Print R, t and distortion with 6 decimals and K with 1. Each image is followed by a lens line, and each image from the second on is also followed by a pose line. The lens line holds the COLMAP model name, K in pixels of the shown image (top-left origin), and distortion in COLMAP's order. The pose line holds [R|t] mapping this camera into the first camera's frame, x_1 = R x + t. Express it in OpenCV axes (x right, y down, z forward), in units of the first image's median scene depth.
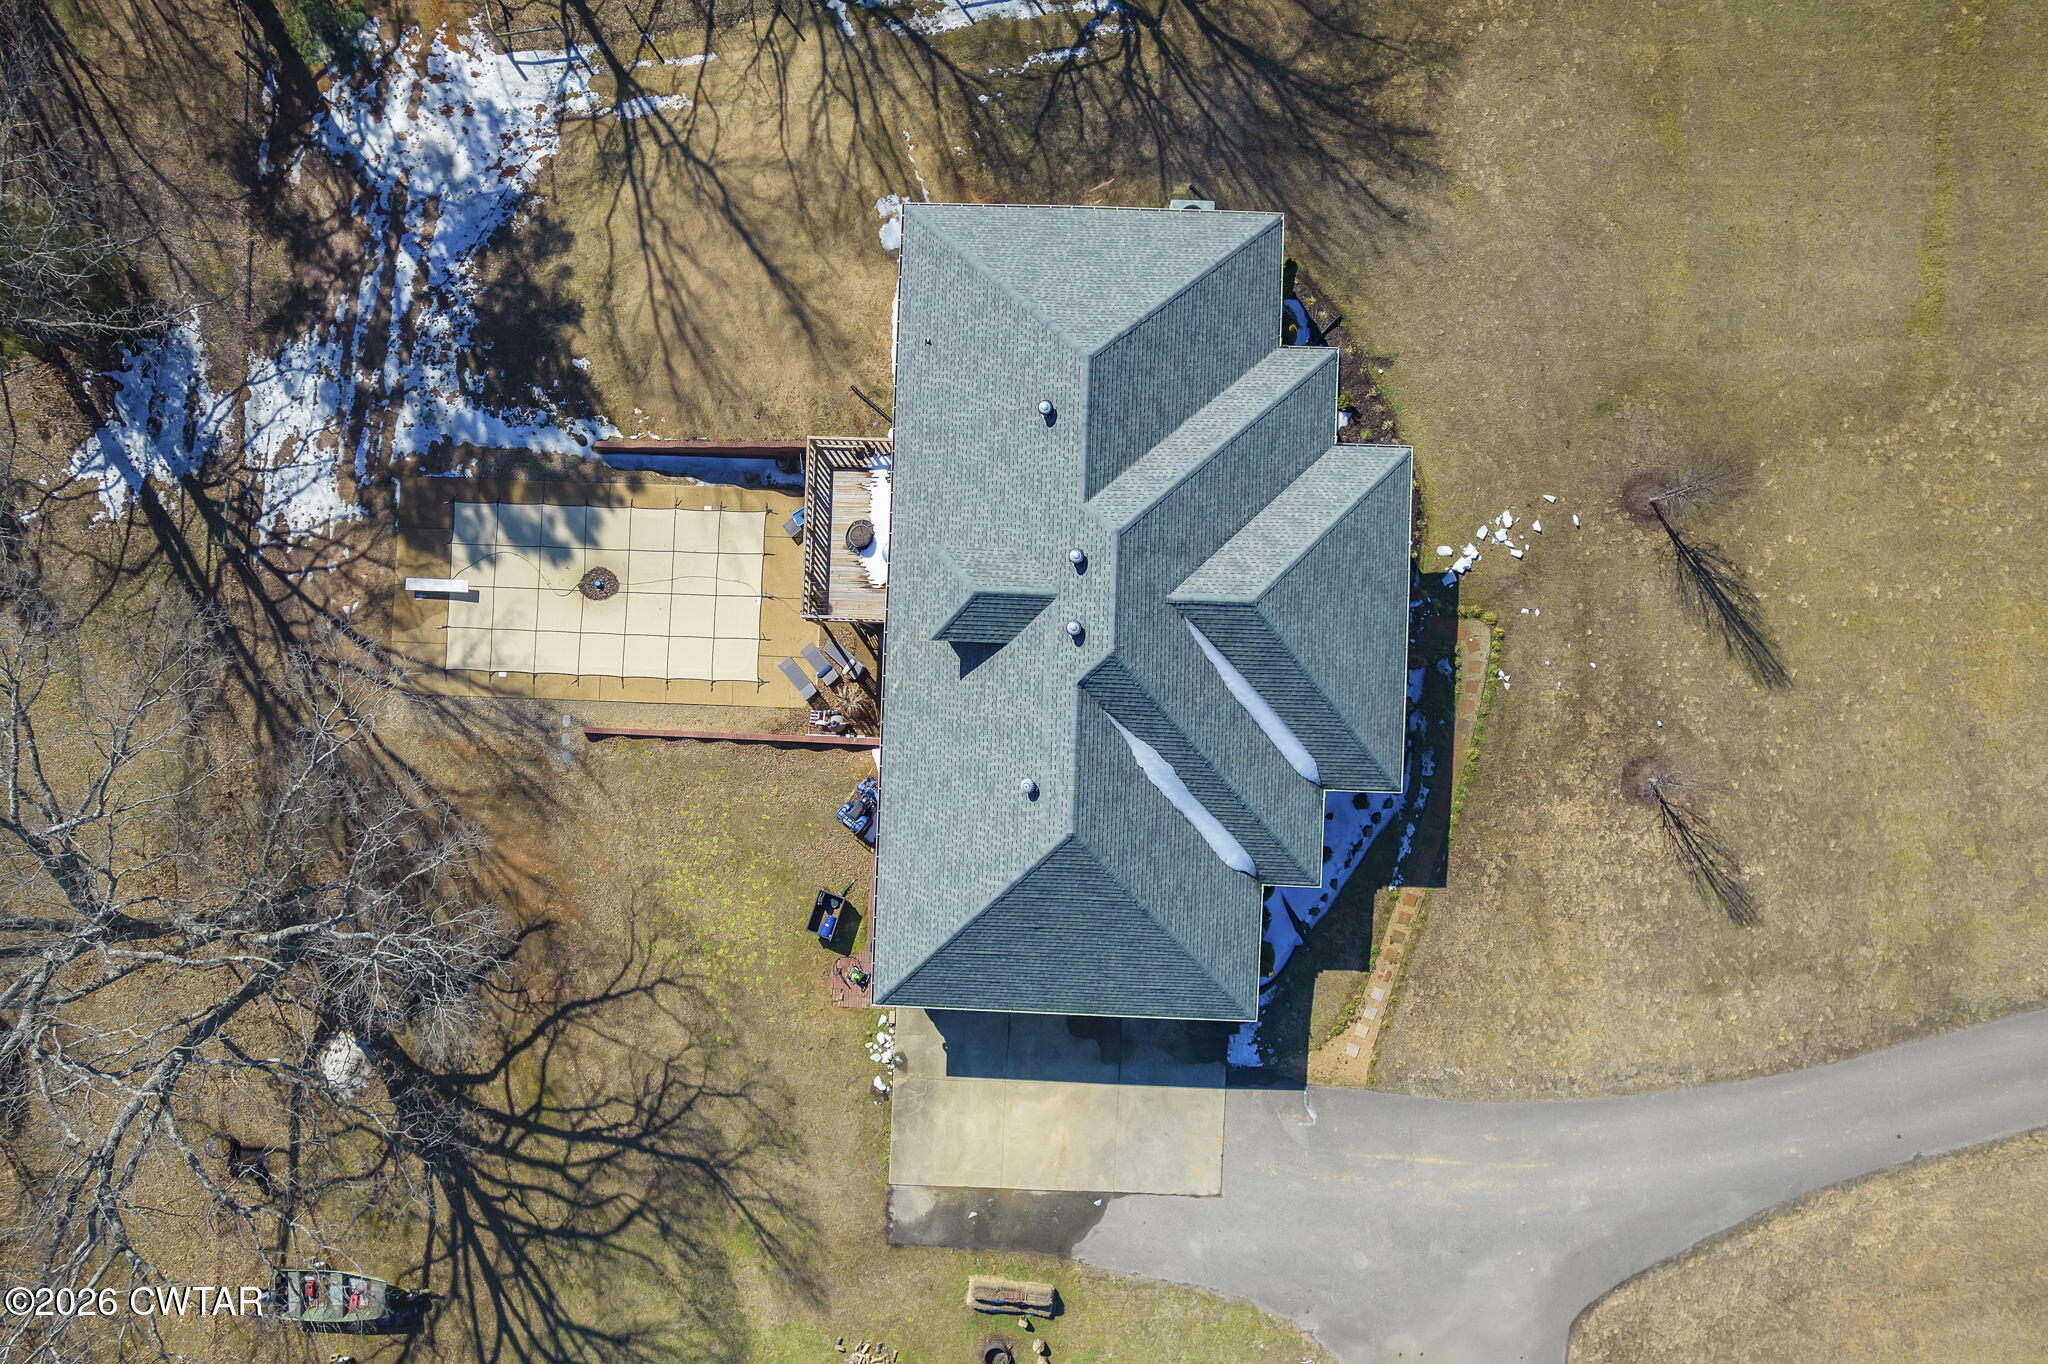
lens RADIAL K [[1316.8, 0, 1018.0], [0, 1316.8, 667.4], [0, 0, 1]] dist [-0.073055, 0.064379]
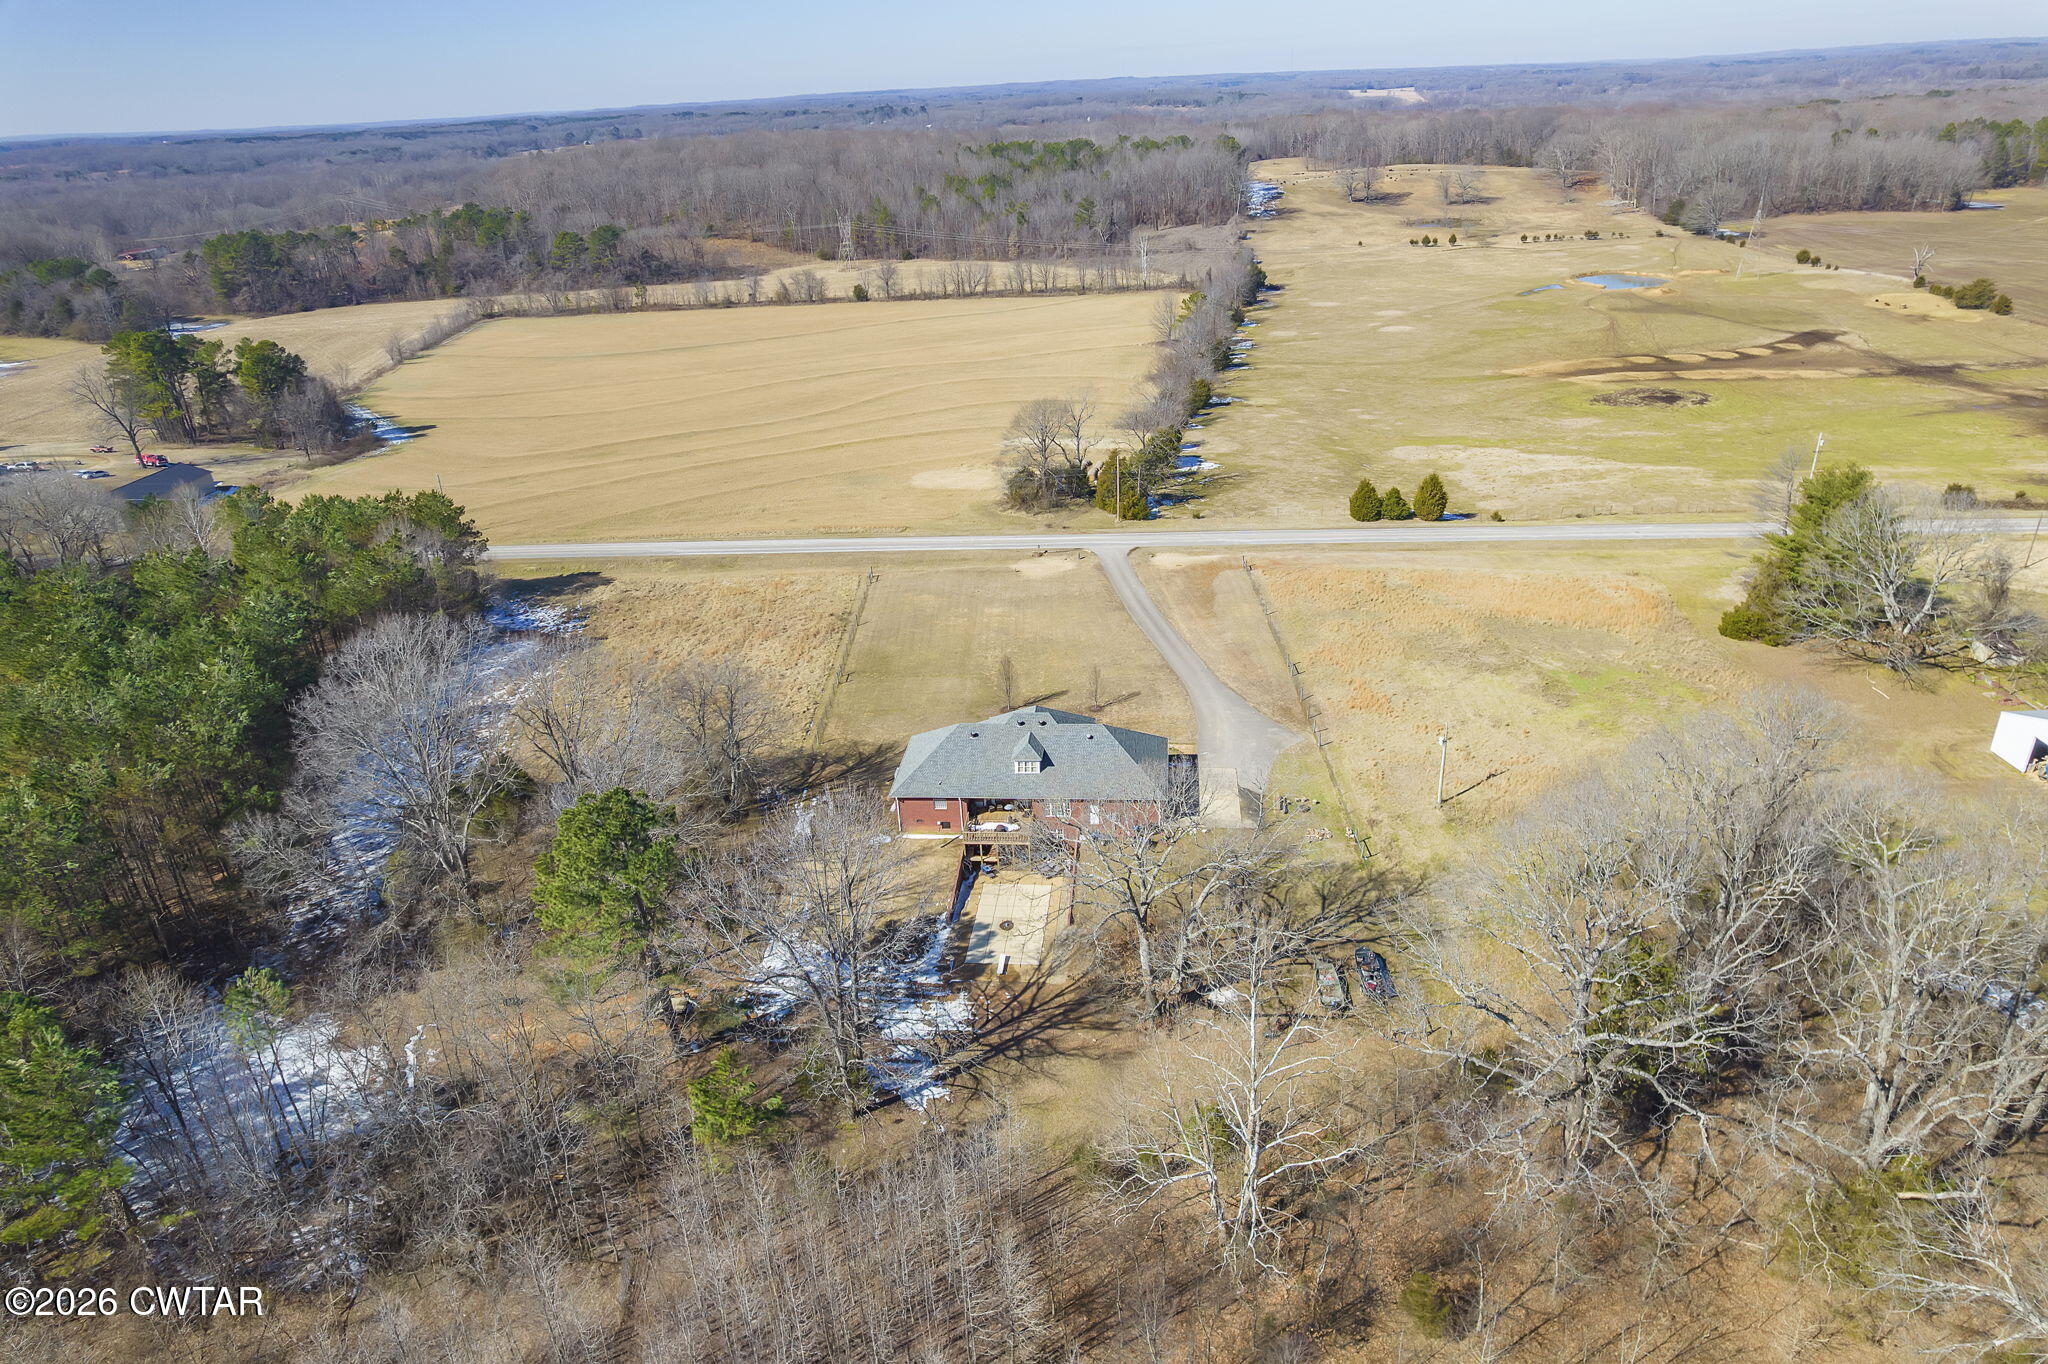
lens RADIAL K [[1316.8, 0, 1018.0], [0, 1316.8, 667.4], [0, 0, 1]] dist [-0.073055, 0.064379]
pose [[0.072228, -0.396178, 0.915328, -2.286583], [0.997178, 0.009862, -0.074418, 0.127666], [0.020456, 0.918121, 0.395772, -0.352204]]
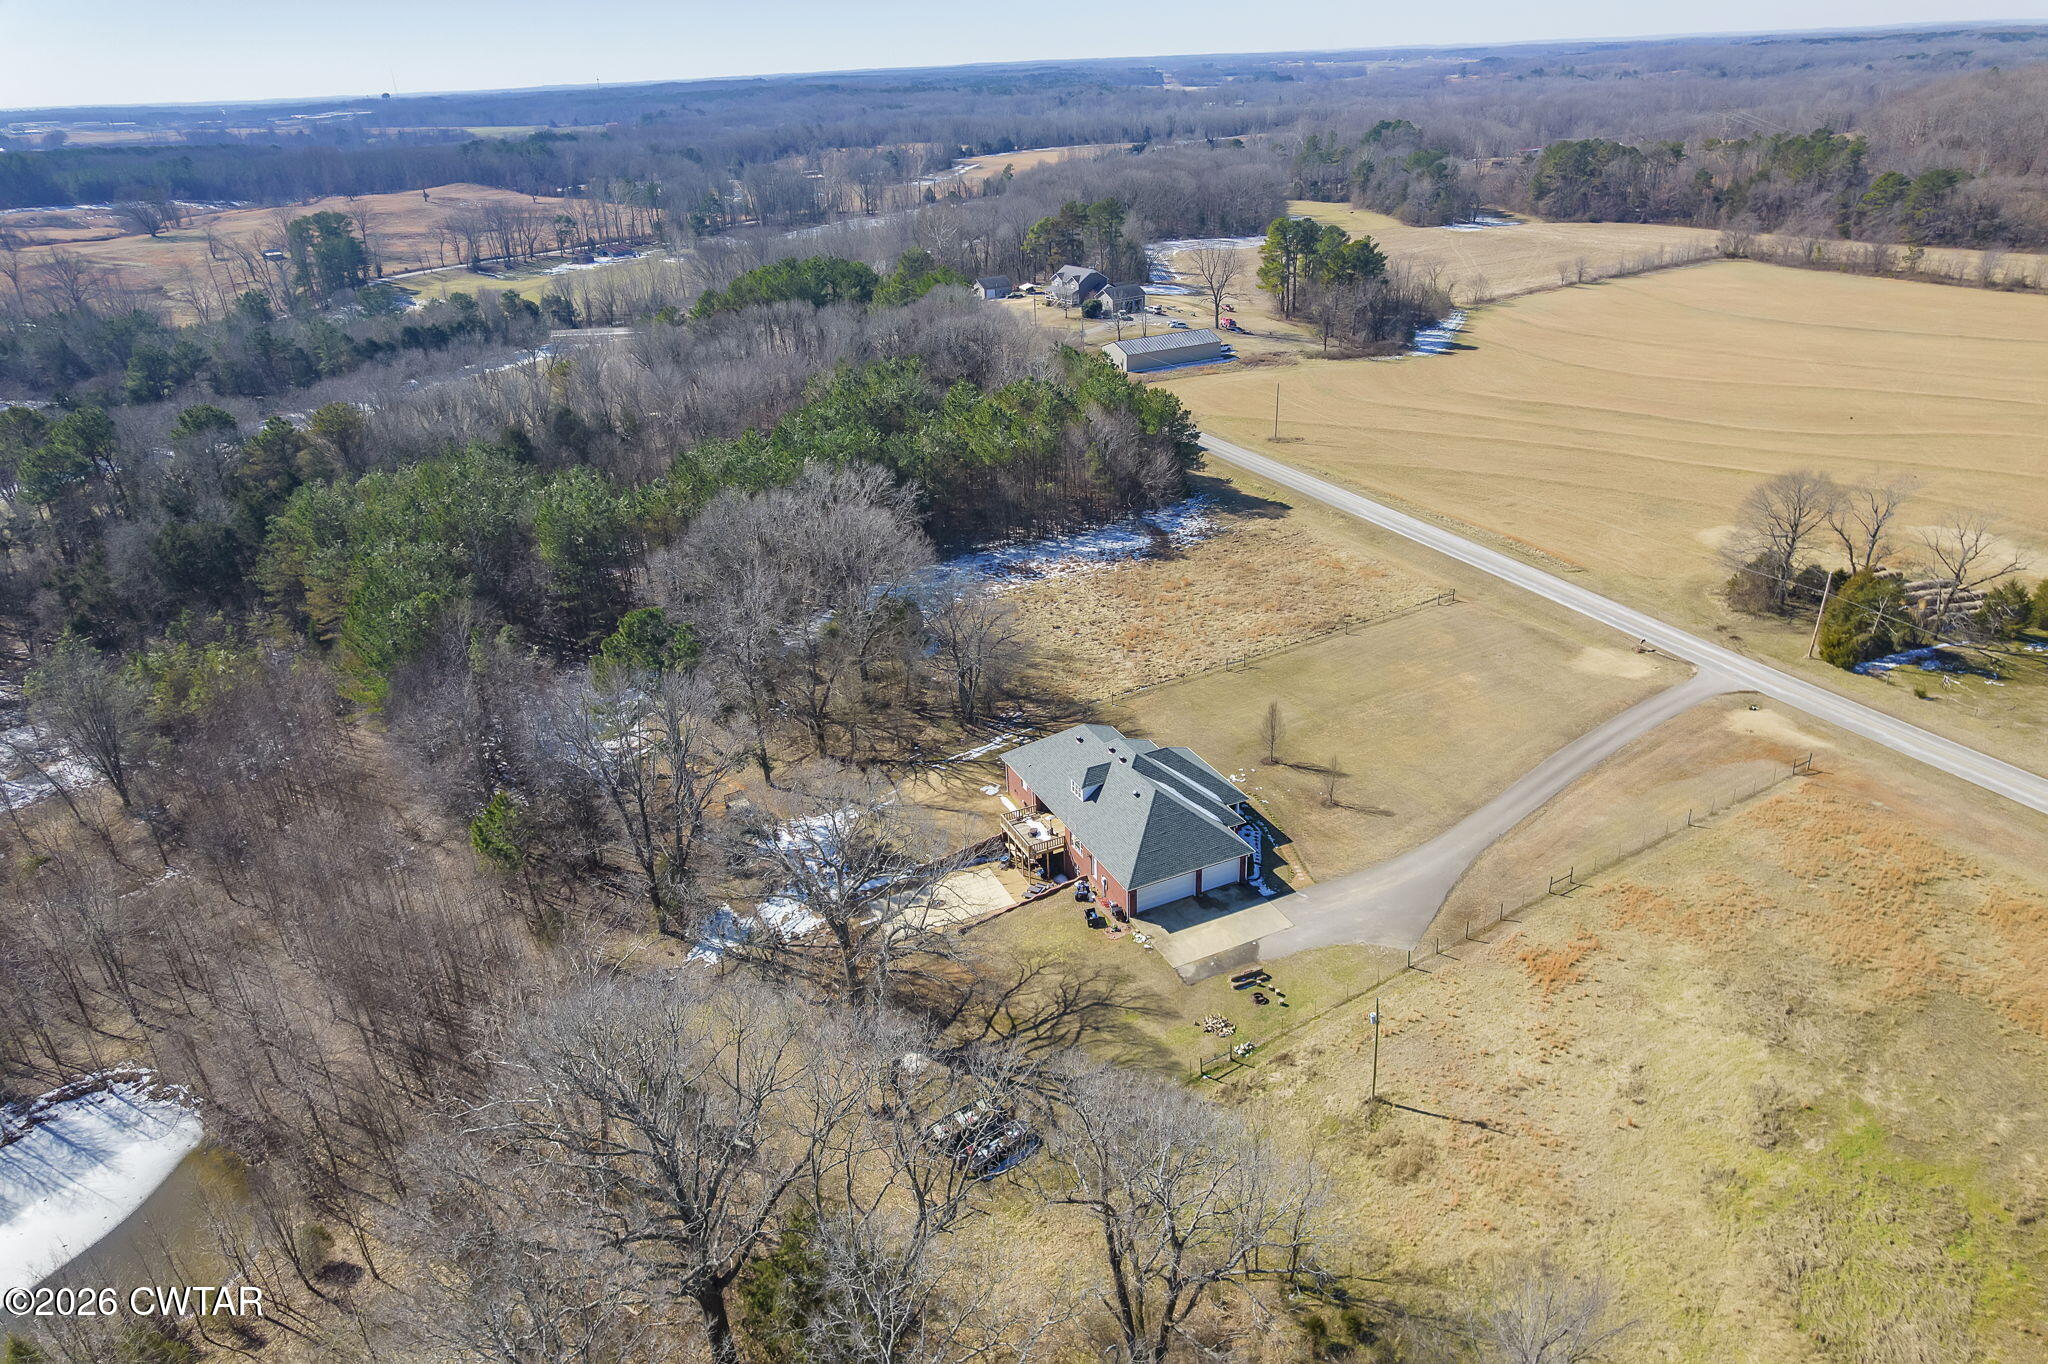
lens RADIAL K [[1316.8, 0, 1018.0], [0, 1316.8, 667.4], [0, 0, 1]] dist [-0.073055, 0.064379]
pose [[0.894181, -0.206969, 0.396995, -1.049415], [0.447488, 0.385497, -0.806937, 1.765449], [0.013971, 0.899198, 0.437320, -0.428806]]
